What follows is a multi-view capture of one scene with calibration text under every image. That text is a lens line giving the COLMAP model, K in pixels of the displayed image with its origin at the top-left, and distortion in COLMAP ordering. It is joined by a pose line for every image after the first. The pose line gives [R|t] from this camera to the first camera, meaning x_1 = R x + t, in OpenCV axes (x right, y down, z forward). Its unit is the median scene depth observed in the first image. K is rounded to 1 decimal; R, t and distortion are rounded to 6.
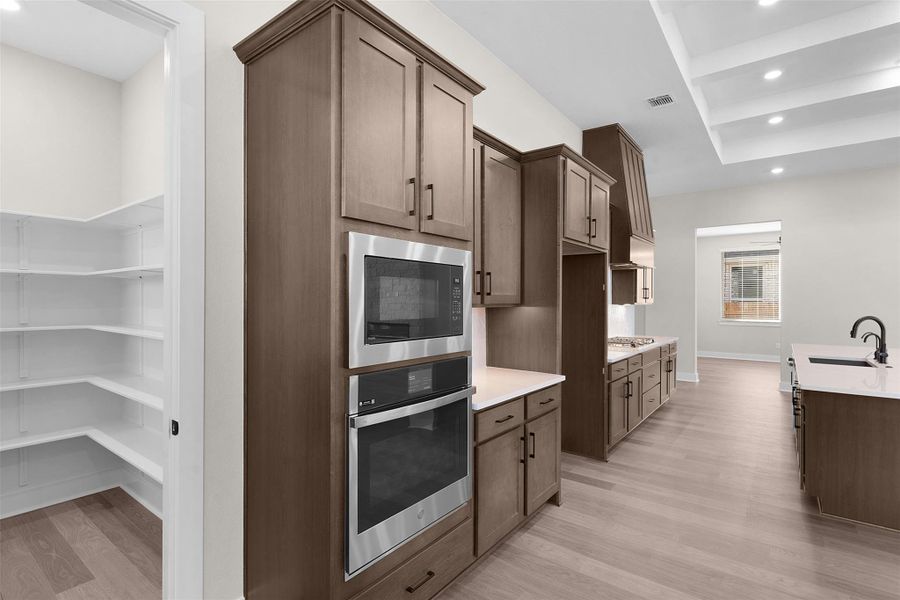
lens RADIAL K [[433.1, 0, 449.7], [0, 433.1, 301.9], [0, 0, 1]] dist [0.001471, -0.000811]
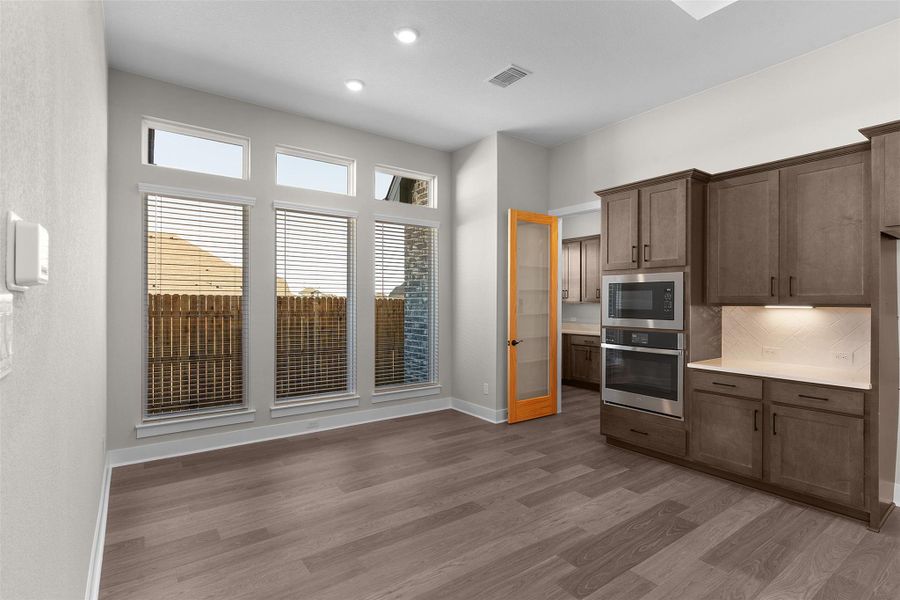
lens RADIAL K [[433.1, 0, 441.6], [0, 433.1, 301.2], [0, 0, 1]] dist [0.001471, -0.000811]
pose [[-0.289907, -0.011103, -0.956990, 2.217468], [-0.010960, 0.999906, -0.008280, 0.026478], [0.956992, 0.008088, -0.290001, 0.669802]]
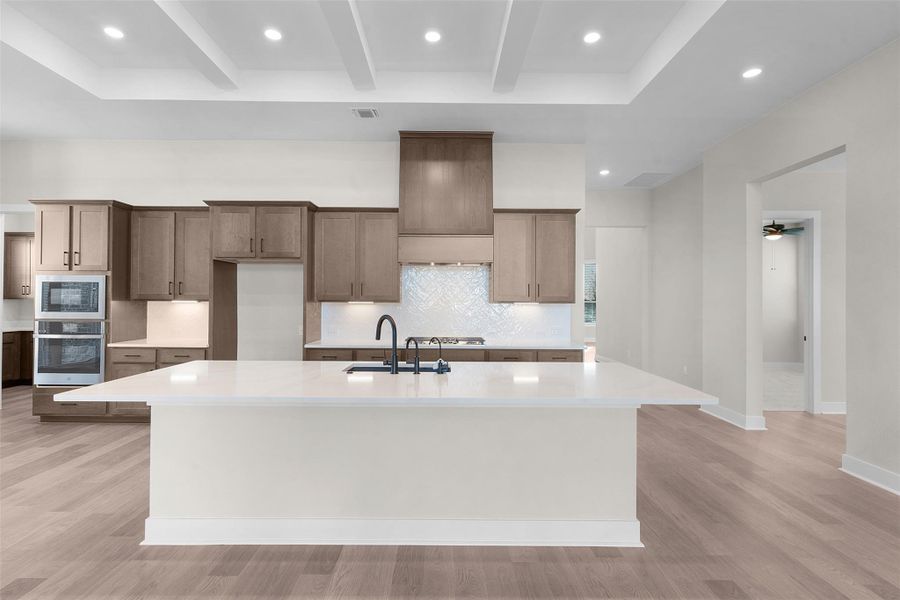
lens RADIAL K [[433.1, 0, 450.3], [0, 433.1, 300.3], [0, 0, 1]] dist [0.001471, -0.000811]
pose [[0.618569, -0.010358, -0.785662, 3.340101], [-0.002796, 0.999878, -0.015383, 0.049599], [0.785725, 0.011712, 0.618465, 1.159451]]
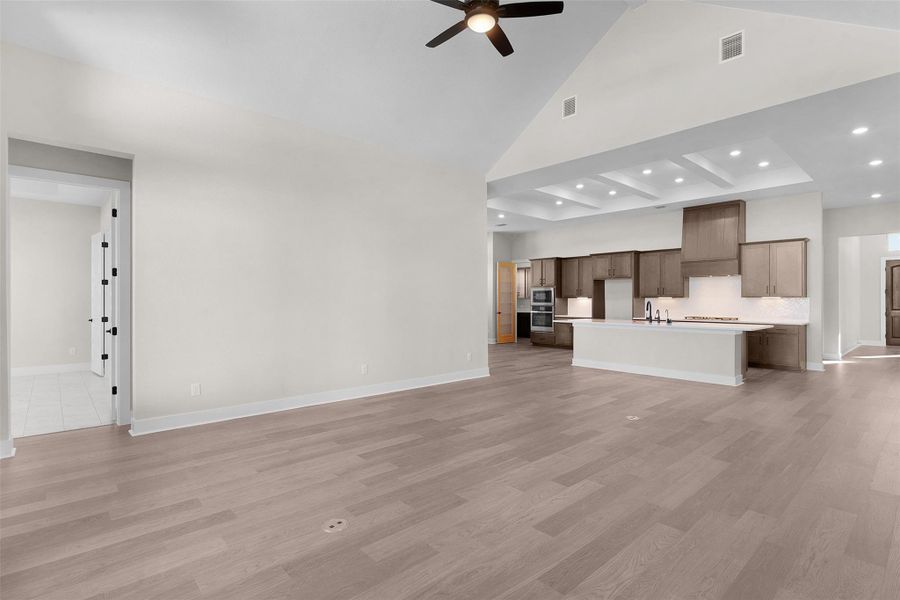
lens RADIAL K [[433.1, 0, 450.5], [0, 433.1, 300.6], [0, 0, 1]] dist [0.001471, -0.000811]
pose [[-0.168562, -0.007720, -0.985661, 6.555187], [-0.006712, 0.999955, -0.006685, 0.109879], [0.985668, 0.005489, -0.168606, 0.719965]]
